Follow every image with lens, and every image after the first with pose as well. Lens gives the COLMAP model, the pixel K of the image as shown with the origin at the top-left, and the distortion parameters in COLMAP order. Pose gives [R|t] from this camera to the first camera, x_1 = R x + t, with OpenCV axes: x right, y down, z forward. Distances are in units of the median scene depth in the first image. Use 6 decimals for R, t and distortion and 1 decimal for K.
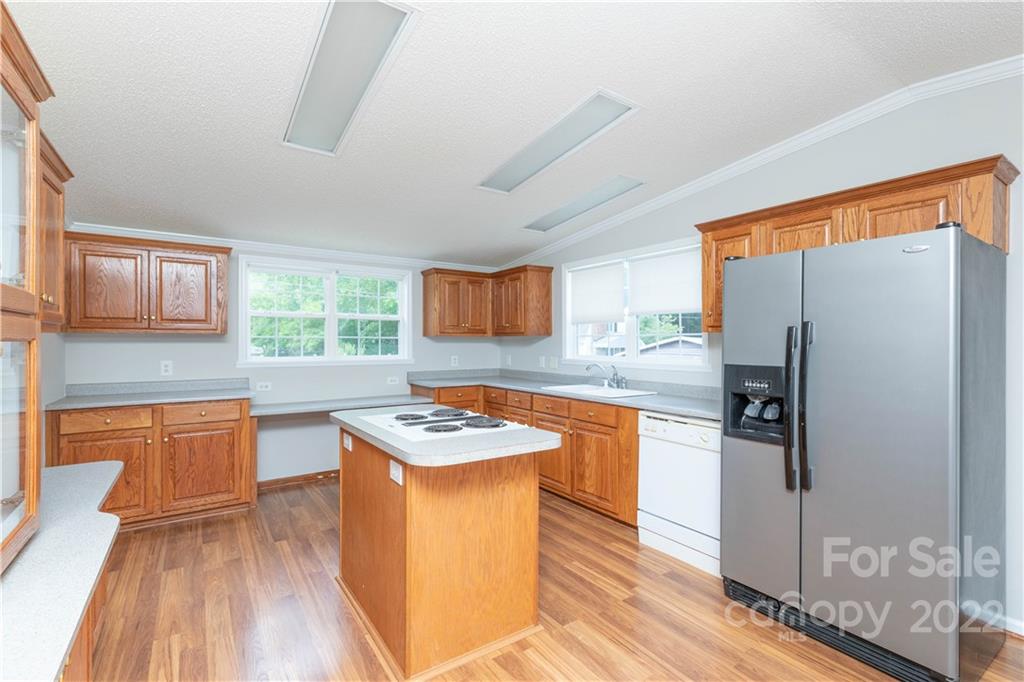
lens RADIAL K [[467.3, 0, 508.7], [0, 467.3, 345.1], [0, 0, 1]] dist [0.024102, -0.001589]
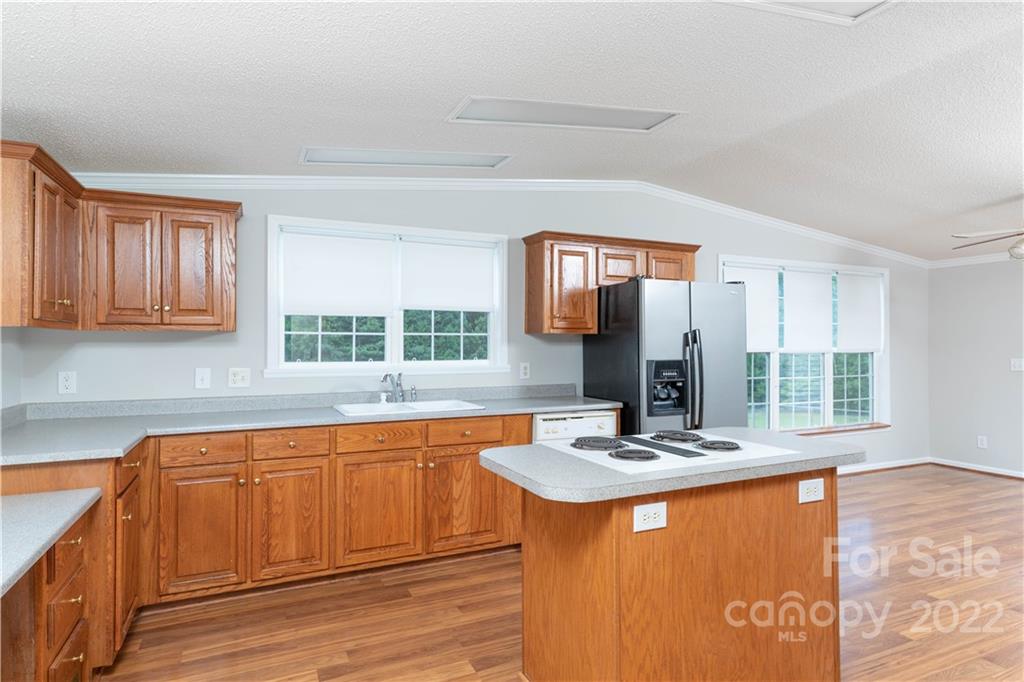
lens RADIAL K [[557.8, 0, 507.0], [0, 557.8, 338.0], [0, 0, 1]] dist [0.003316, 0.000403]
pose [[0.170523, 0.007683, 0.985324, -0.737531], [0.004063, 0.999956, -0.008501, -0.005136], [-0.985345, 0.005453, 0.170485, 0.762686]]
